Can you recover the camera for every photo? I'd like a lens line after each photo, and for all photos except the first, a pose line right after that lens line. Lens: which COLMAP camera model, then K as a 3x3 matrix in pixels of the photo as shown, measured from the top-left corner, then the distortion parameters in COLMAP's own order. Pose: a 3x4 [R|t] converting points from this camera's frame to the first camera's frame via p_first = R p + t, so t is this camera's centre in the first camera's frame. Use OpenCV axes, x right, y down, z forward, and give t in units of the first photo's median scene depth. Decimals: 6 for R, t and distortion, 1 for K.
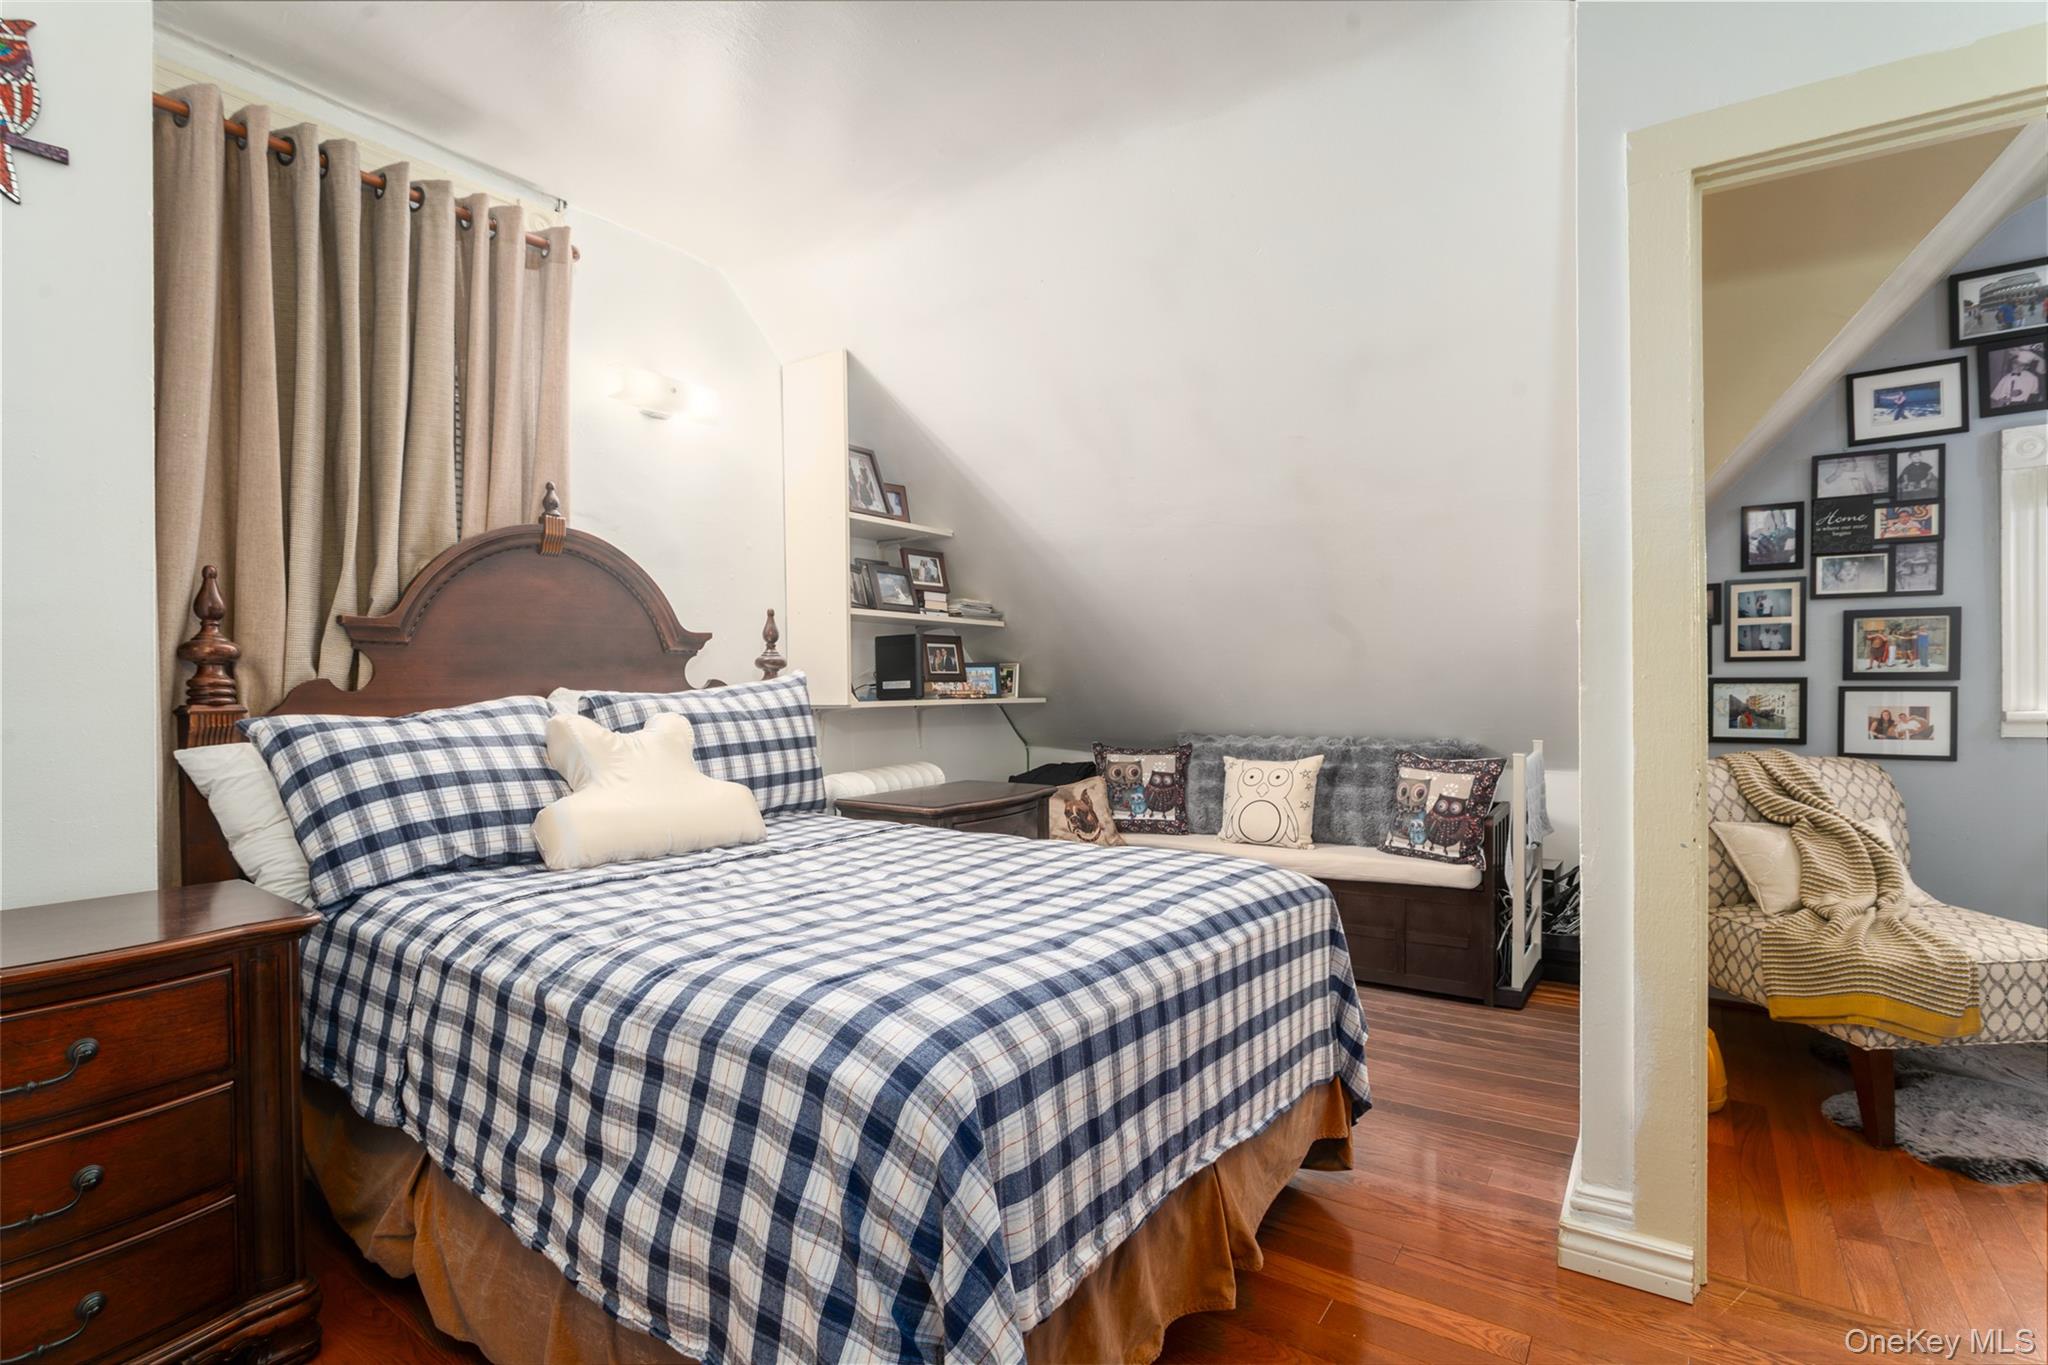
lens RADIAL K [[989.5, 0, 1028.8], [0, 989.5, 692.8], [0, 0, 1]] dist [0.000508, 0.001289]
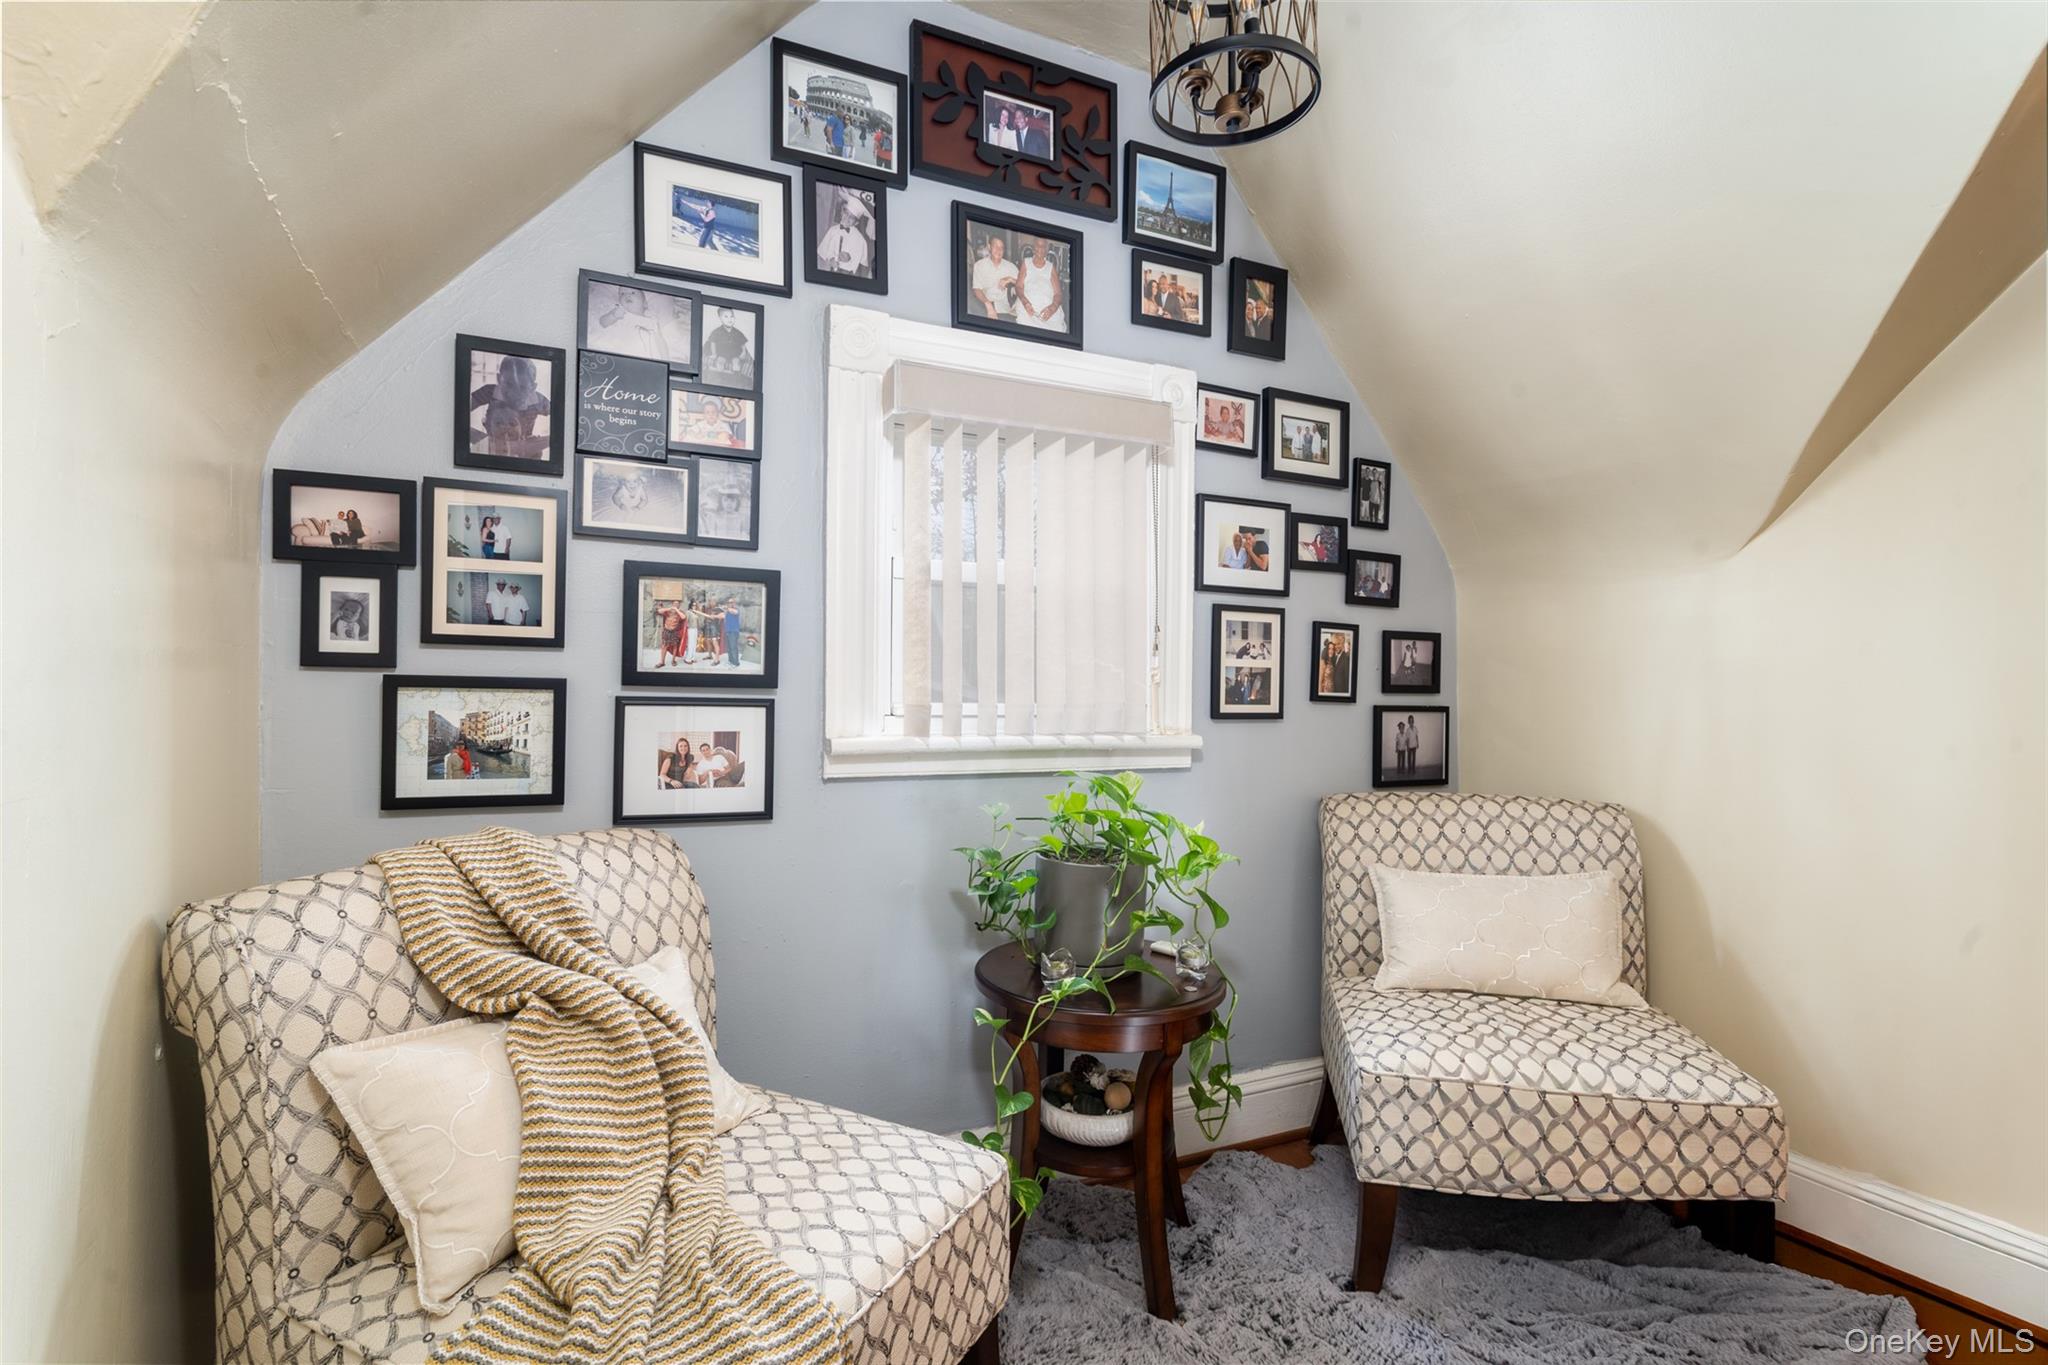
lens RADIAL K [[981.5, 0, 1023.9], [0, 981.5, 702.0], [0, 0, 1]] dist [-0.019958, 0.005321]
pose [[0.490337, 0.009702, 0.871479, 0.466181], [-0.007305, 0.999949, -0.007022, -0.001333], [-0.871503, -0.002923, 0.490382, 0.548064]]
